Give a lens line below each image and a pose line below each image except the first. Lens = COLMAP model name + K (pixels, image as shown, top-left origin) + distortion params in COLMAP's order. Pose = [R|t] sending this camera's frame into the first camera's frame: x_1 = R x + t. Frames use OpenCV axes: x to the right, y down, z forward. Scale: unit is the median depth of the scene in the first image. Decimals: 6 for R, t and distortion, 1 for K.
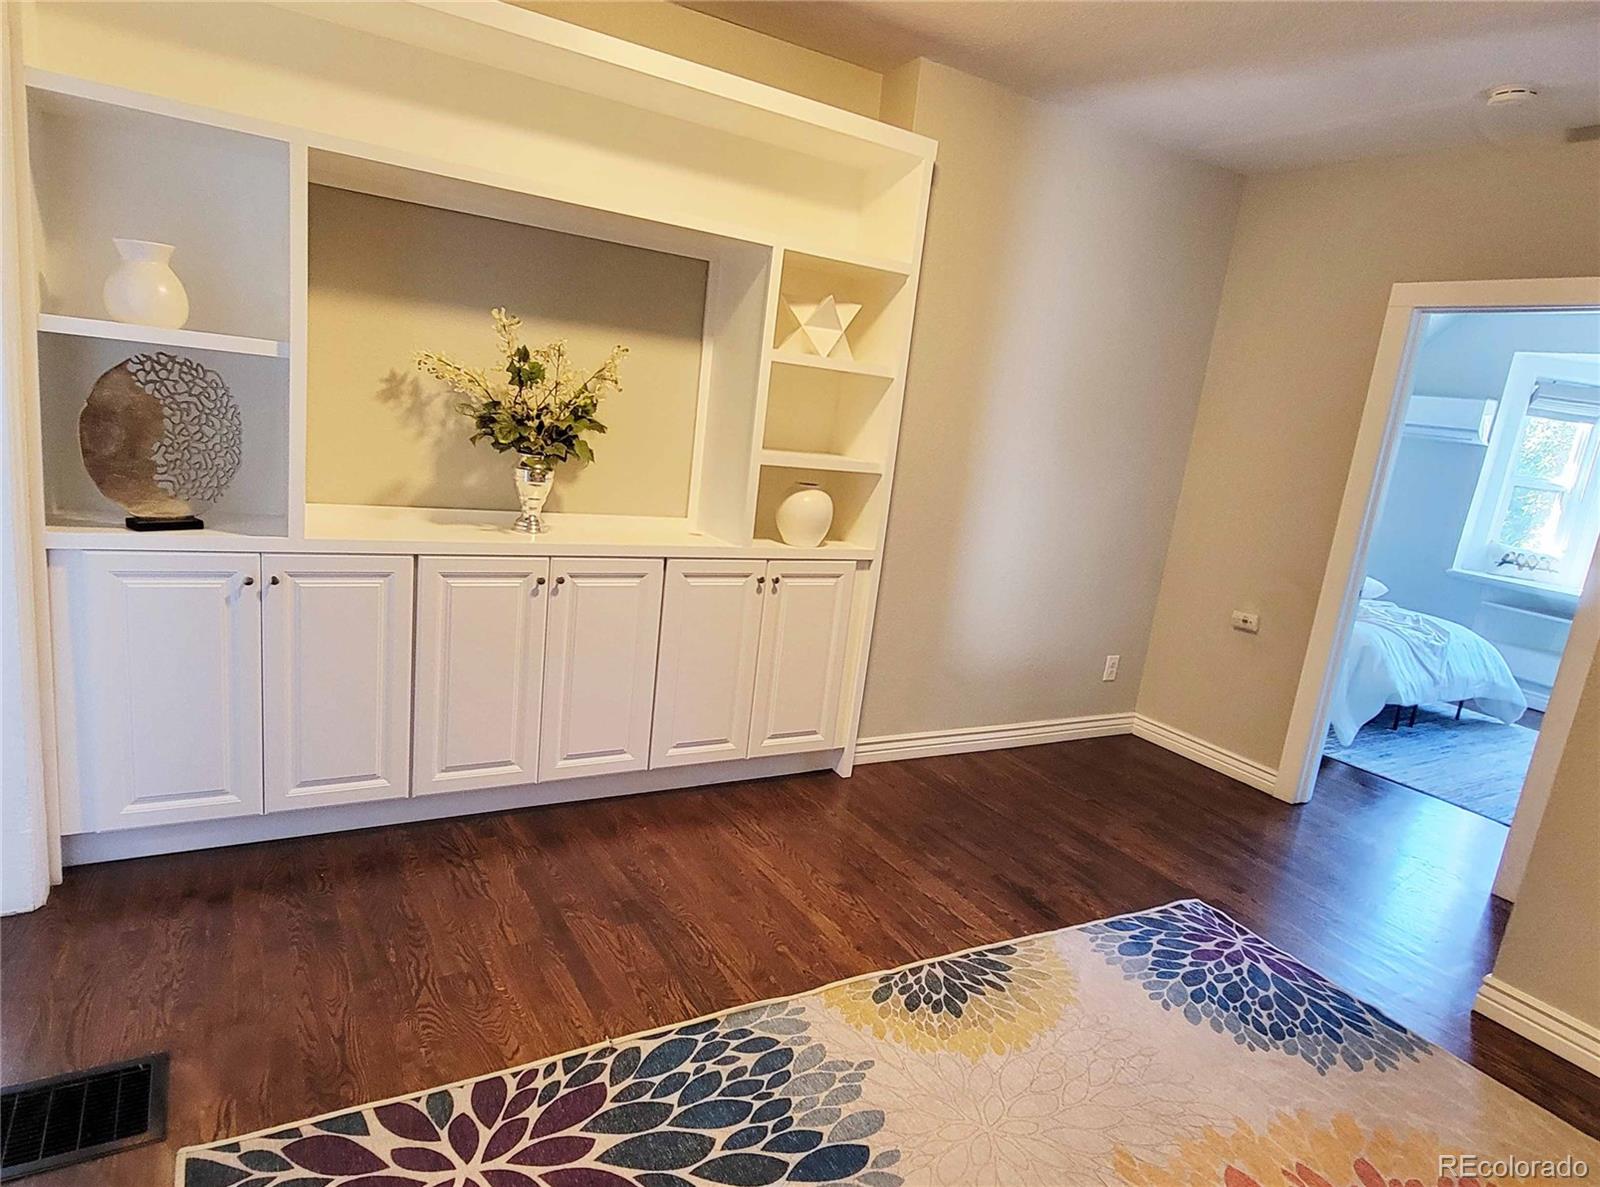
lens RADIAL K [[918.2, 0, 800.0], [0, 918.2, 593.5], [0, 0, 1]] dist [-0.002589, -0.000758]
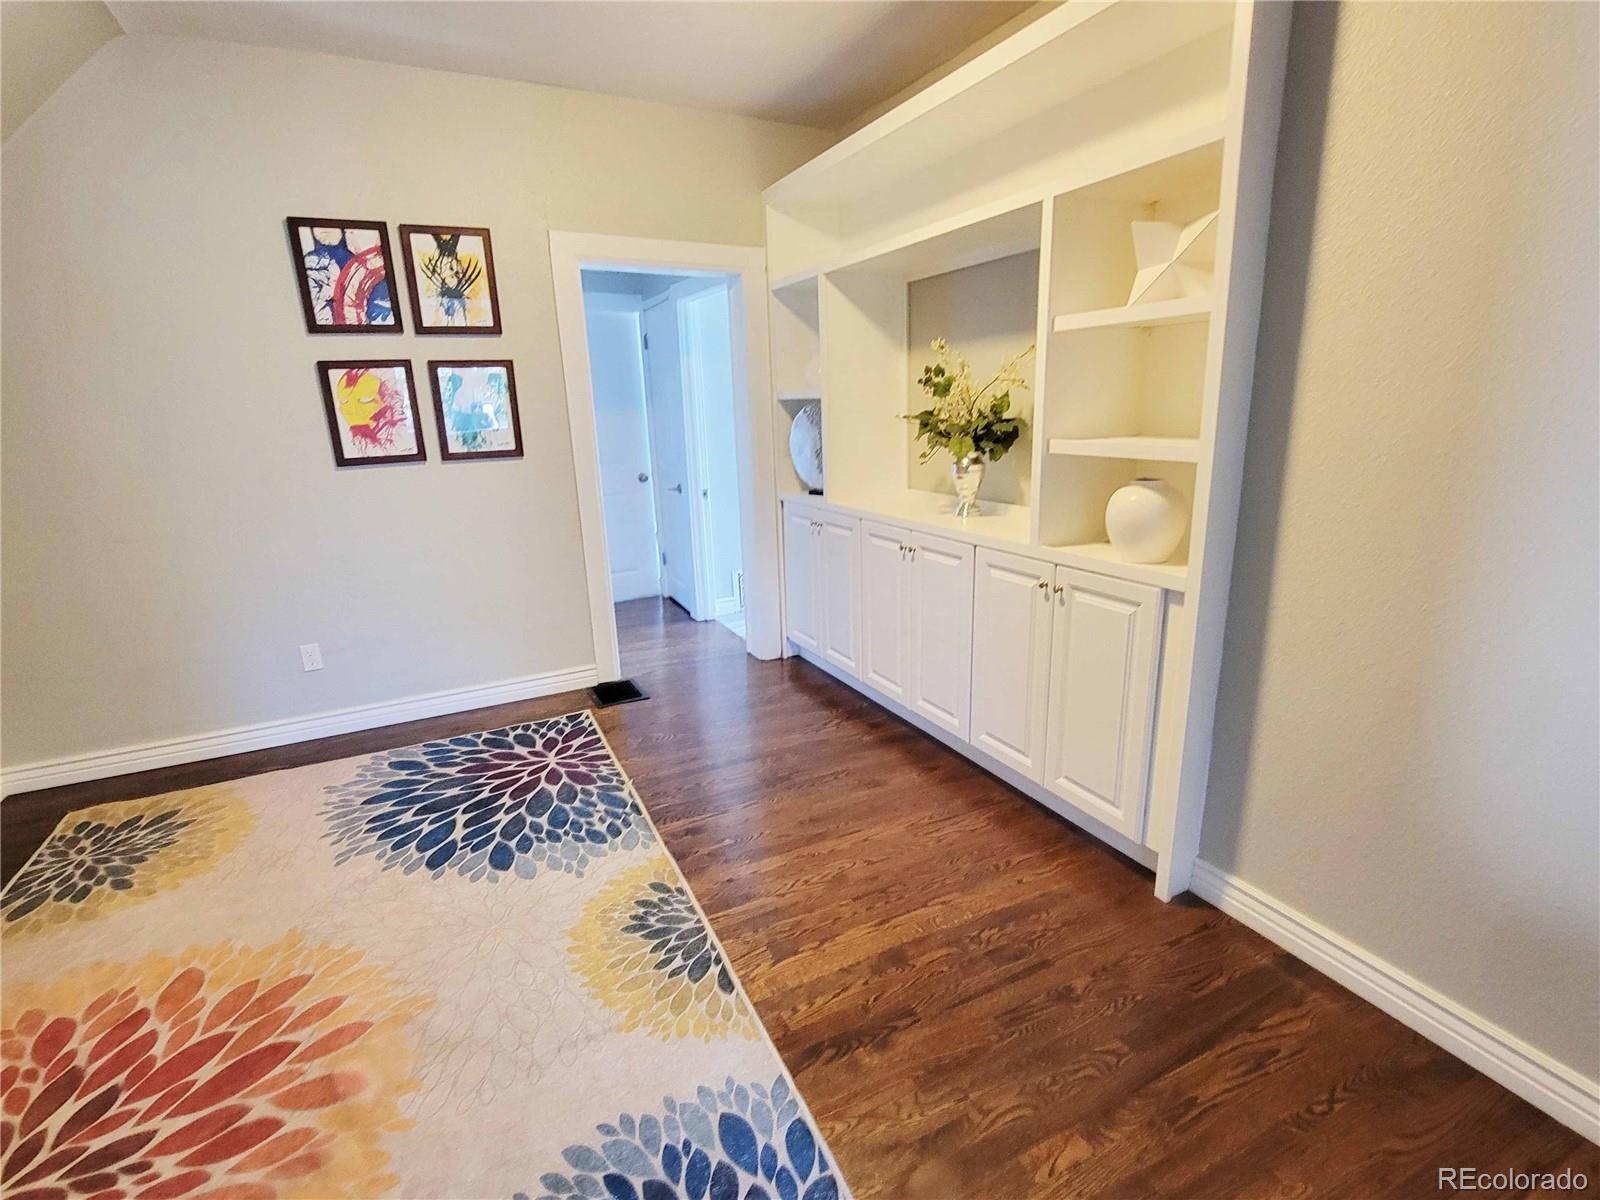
lens RADIAL K [[757.6, 0, 802.1], [0, 757.6, 590.4], [0, 0, 1]] dist [-0.002050, -0.000147]
pose [[-0.059428, 0.132684, -0.989375, 0.945993], [-0.182003, 0.973074, 0.141430, -0.096443], [0.981501, 0.188474, -0.033679, 1.098020]]
